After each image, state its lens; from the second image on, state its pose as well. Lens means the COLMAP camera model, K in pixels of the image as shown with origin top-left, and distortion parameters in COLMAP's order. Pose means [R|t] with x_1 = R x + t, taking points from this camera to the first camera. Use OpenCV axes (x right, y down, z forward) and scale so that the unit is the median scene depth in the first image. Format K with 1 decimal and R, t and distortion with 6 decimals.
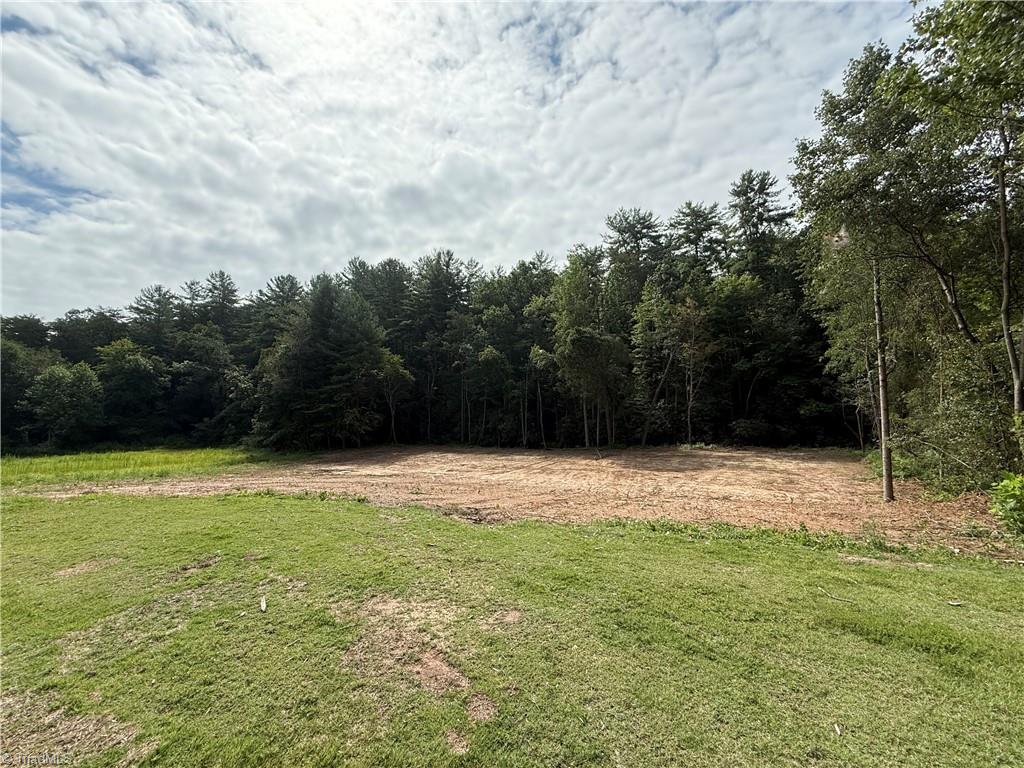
lens RADIAL K [[408.0, 0, 512.0], [0, 408.0, 384.0], [0, 0, 1]] dist [-0.000984, -0.000078]
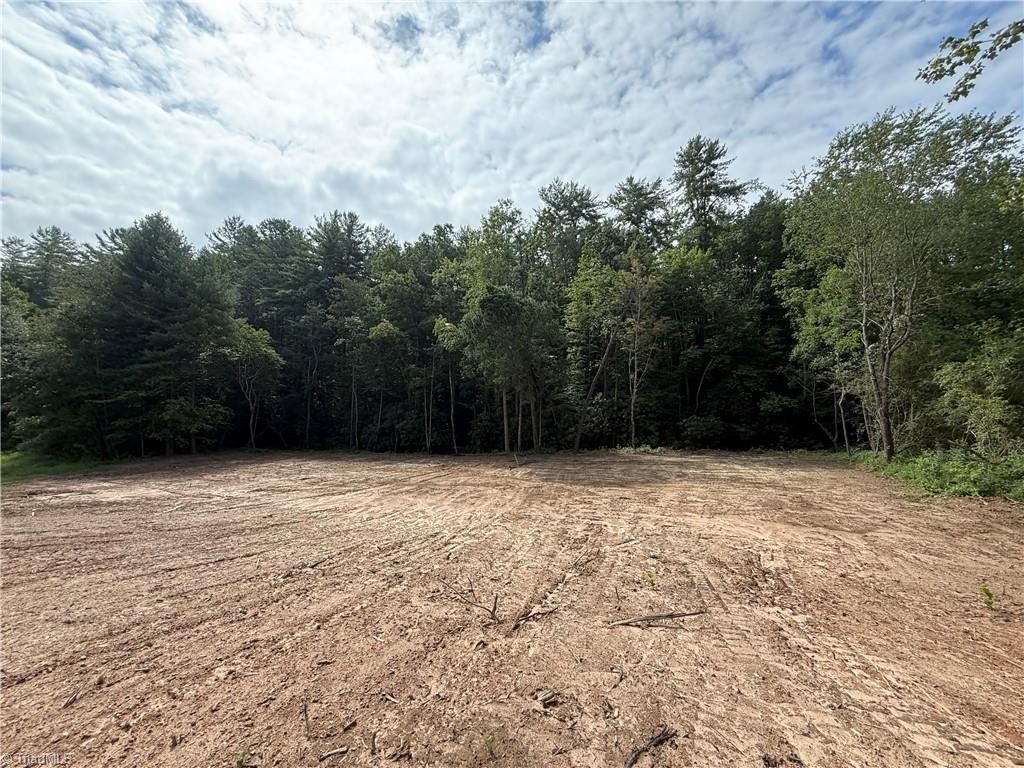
lens RADIAL K [[408.5, 0, 512.0], [0, 408.5, 384.0], [0, 0, 1]] dist [0.000171, 0.000283]
pose [[0.989197, 0.019697, 0.145262, 0.070612], [-0.017443, 0.999707, -0.016775, 0.034726], [-0.145550, 0.014060, 0.989251, 0.202892]]
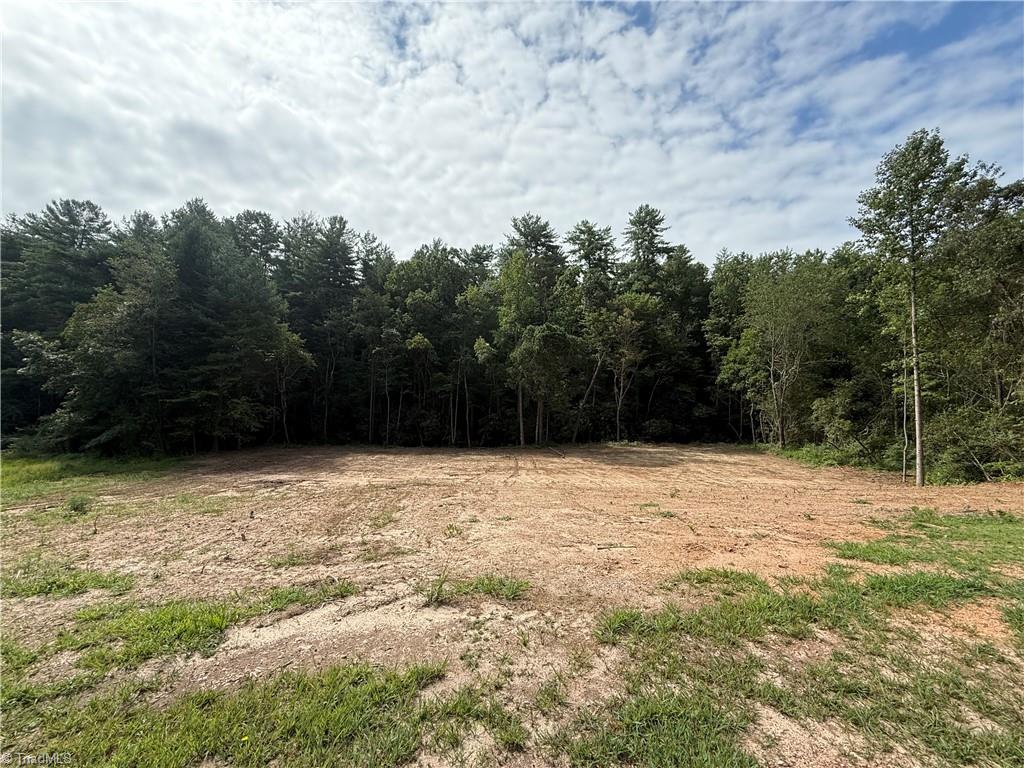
lens RADIAL K [[409.6, 0, 512.0], [0, 409.6, 384.0], [0, 0, 1]] dist [-0.001192, -0.000909]
pose [[0.910439, 0.048952, 0.410736, -0.226821], [-0.050902, 0.998684, -0.006195, 0.011978], [-0.410499, -0.015267, 0.911733, 0.094500]]
